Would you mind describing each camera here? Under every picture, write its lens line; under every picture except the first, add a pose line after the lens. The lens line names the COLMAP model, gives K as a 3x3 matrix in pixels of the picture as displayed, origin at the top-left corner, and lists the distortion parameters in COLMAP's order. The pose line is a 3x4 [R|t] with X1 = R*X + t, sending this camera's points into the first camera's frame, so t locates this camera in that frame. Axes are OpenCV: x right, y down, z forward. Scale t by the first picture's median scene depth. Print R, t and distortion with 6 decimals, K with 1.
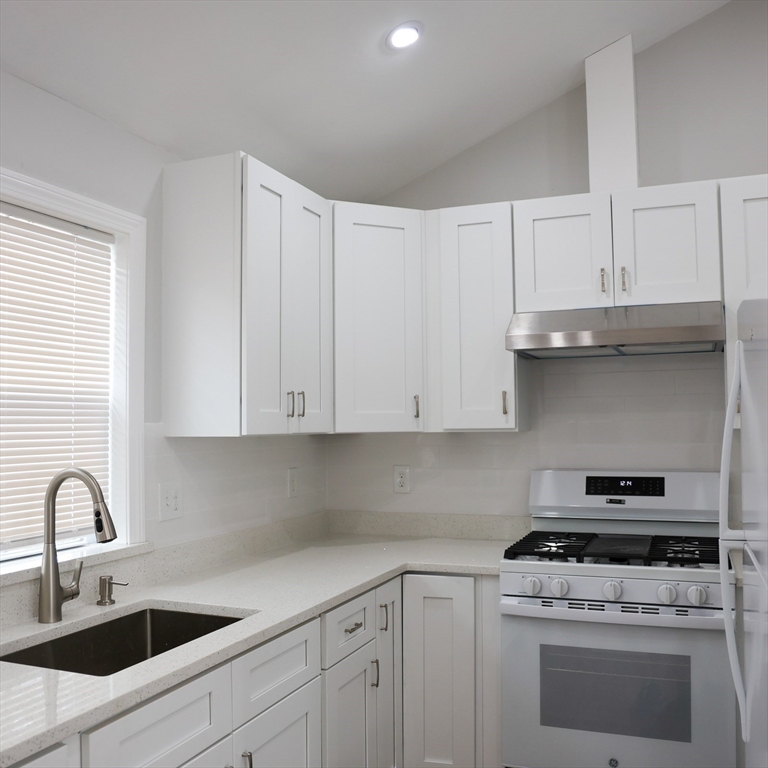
lens RADIAL K [[781.3, 0, 395.2], [0, 781.3, 386.4], [0, 0, 1]] dist [-0.070872, 0.000000]
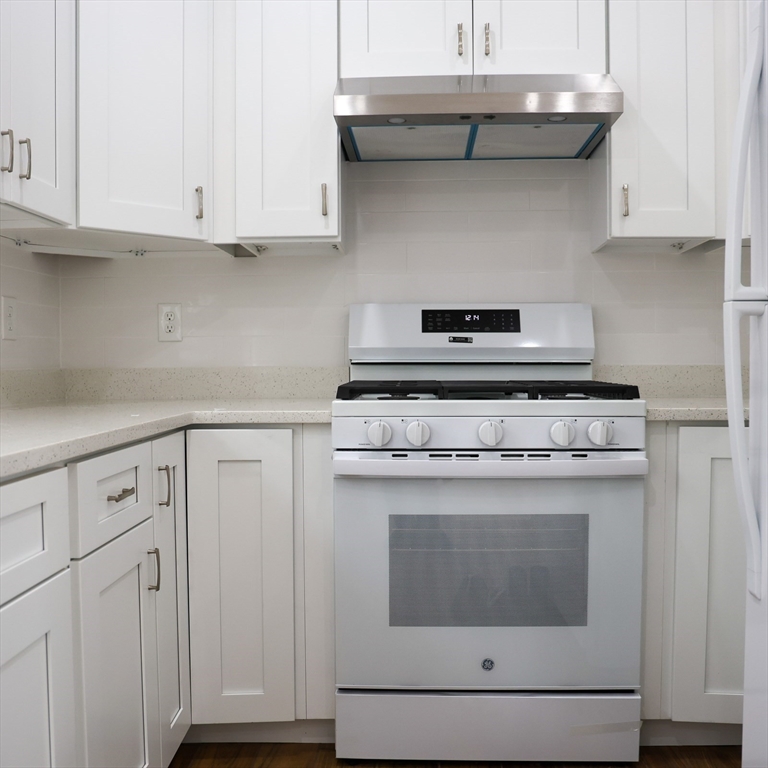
lens RADIAL K [[781.3, 0, 392.0], [0, 781.3, 381.0], [0, 0, 1]] dist [-0.070872, 0.000000]
pose [[0.943768, -0.005330, 0.330566, -0.043124], [-0.020407, 0.997024, 0.074338, 0.139228], [-0.329978, -0.076904, 0.940851, 0.293417]]
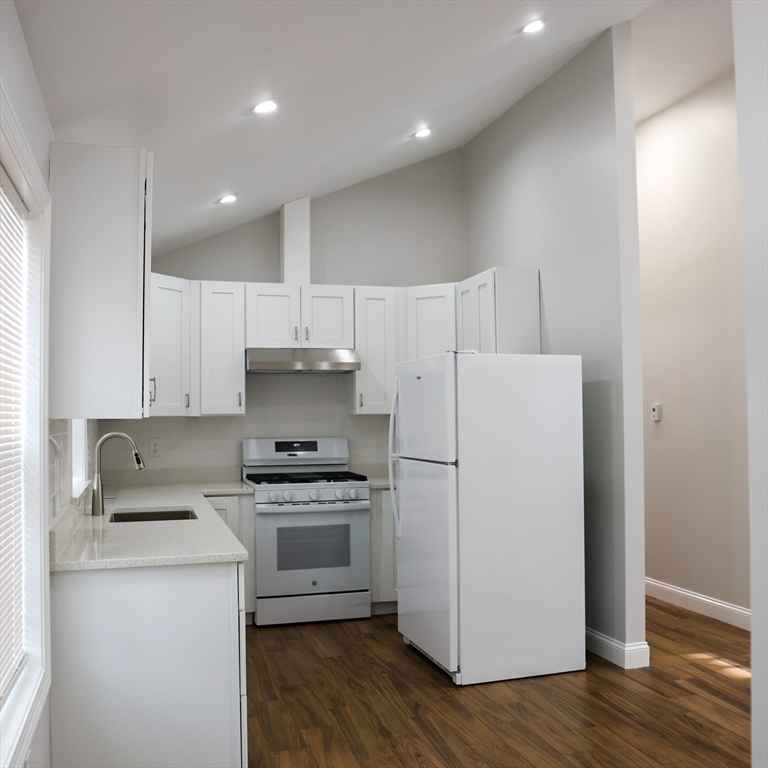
lens RADIAL K [[781.3, 0, 380.6], [0, 781.3, 384.0], [0, 0, 1]] dist [-0.070872, 0.000000]
pose [[0.788800, 0.026136, 0.614094, -0.705299], [-0.027916, 0.999588, -0.006685, -0.010601], [-0.614015, -0.011869, 0.789205, -0.582700]]
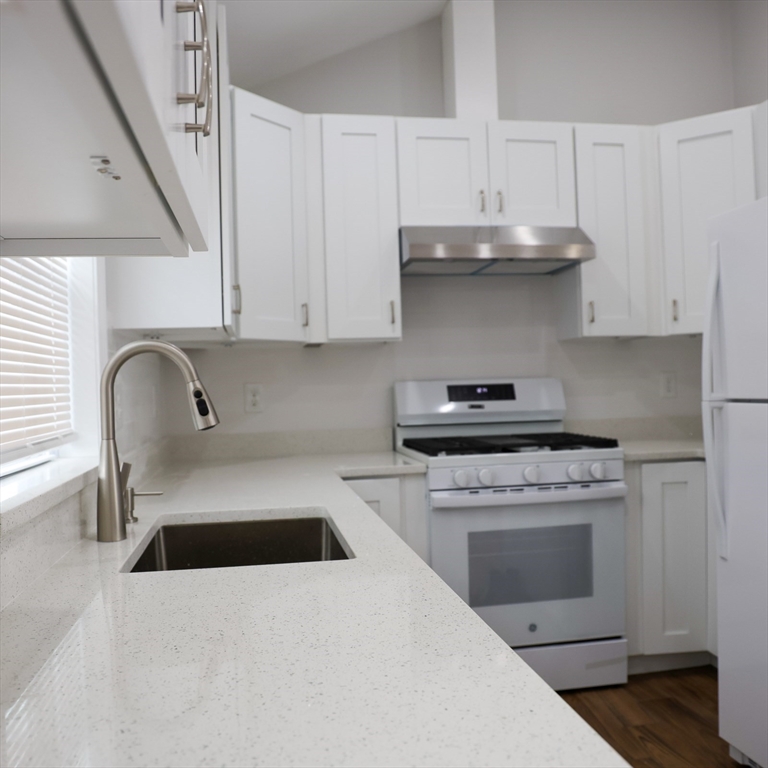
lens RADIAL K [[781.3, 0, 397.7], [0, 781.3, 380.4], [0, 0, 1]] dist [-0.070872, 0.000000]
pose [[0.851861, -0.013316, 0.523599, -0.406900], [-0.005800, 0.999376, 0.034853, 0.077226], [-0.523736, -0.032726, 0.851252, 0.125813]]
